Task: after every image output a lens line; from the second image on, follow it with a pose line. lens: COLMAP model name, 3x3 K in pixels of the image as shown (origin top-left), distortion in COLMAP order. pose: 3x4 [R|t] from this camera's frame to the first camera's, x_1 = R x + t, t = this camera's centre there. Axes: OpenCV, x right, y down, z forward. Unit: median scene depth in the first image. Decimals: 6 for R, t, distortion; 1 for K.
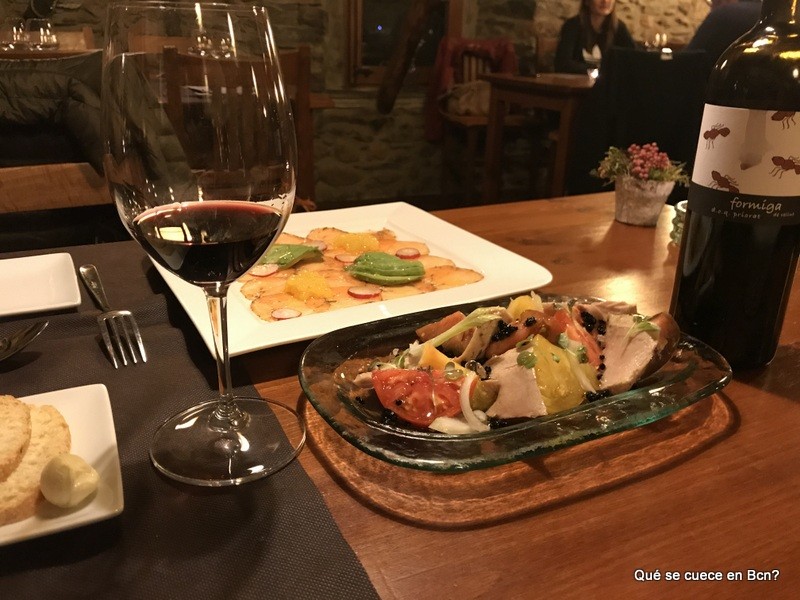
lens RADIAL K [[678.7, 0, 401.4], [0, 678.7, 299.3], [0, 0, 1]] dist [0.007881, -0.014684]
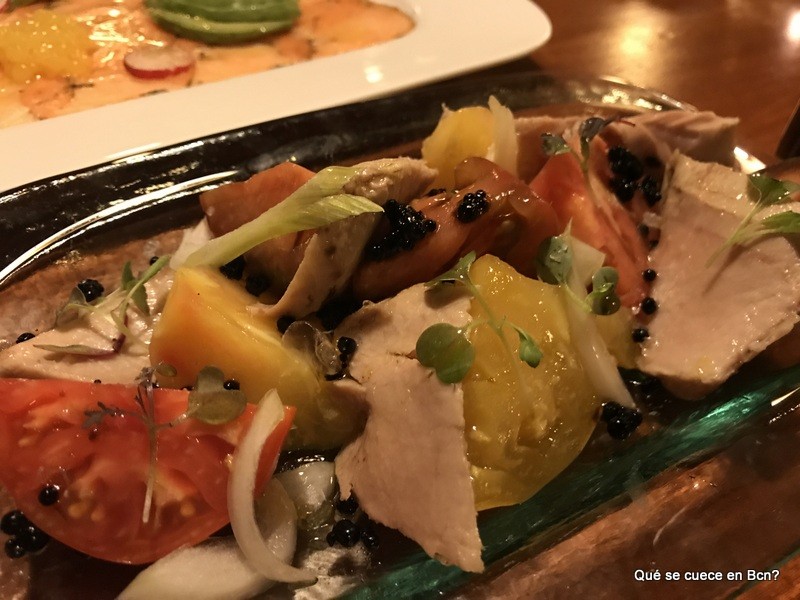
lens RADIAL K [[678.7, 0, 399.3], [0, 678.7, 298.7], [0, 0, 1]] dist [0.007881, -0.014684]
pose [[0.999915, 0.005434, 0.011880, 0.147240], [-0.009688, 0.918486, 0.395336, -0.064280], [-0.008763, -0.395417, 0.918460, 0.650717]]
